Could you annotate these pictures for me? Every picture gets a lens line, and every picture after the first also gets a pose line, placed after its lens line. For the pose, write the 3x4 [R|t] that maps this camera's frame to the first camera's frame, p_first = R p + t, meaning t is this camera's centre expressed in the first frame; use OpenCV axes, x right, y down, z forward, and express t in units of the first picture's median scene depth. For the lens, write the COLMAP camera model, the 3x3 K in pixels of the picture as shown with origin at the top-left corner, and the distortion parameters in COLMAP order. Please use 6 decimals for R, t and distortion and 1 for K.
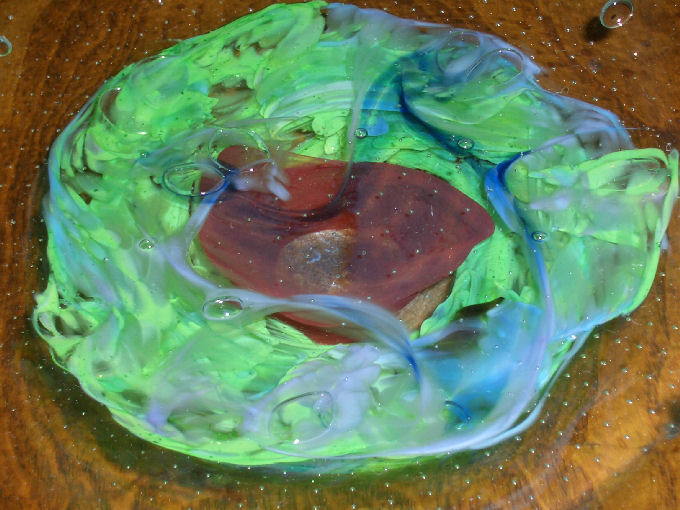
lens RADIAL K [[1229.2, 0, 340.0], [0, 1229.2, 255.0], [0, 0, 1]] dist [0.015756, 0.062396]
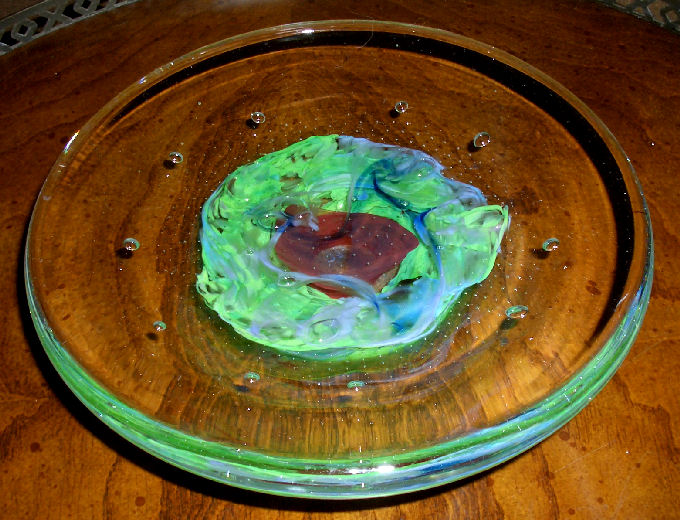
lens RADIAL K [[757.6, 0, 340.0], [0, 757.6, 260.0], [0, 0, 1]] dist [0.003333, 0.008035]
pose [[0.999696, -0.000682, -0.024626, 0.025374], [-0.000277, 0.999242, -0.038919, 0.054035], [0.024634, 0.038914, 0.998939, -0.264645]]
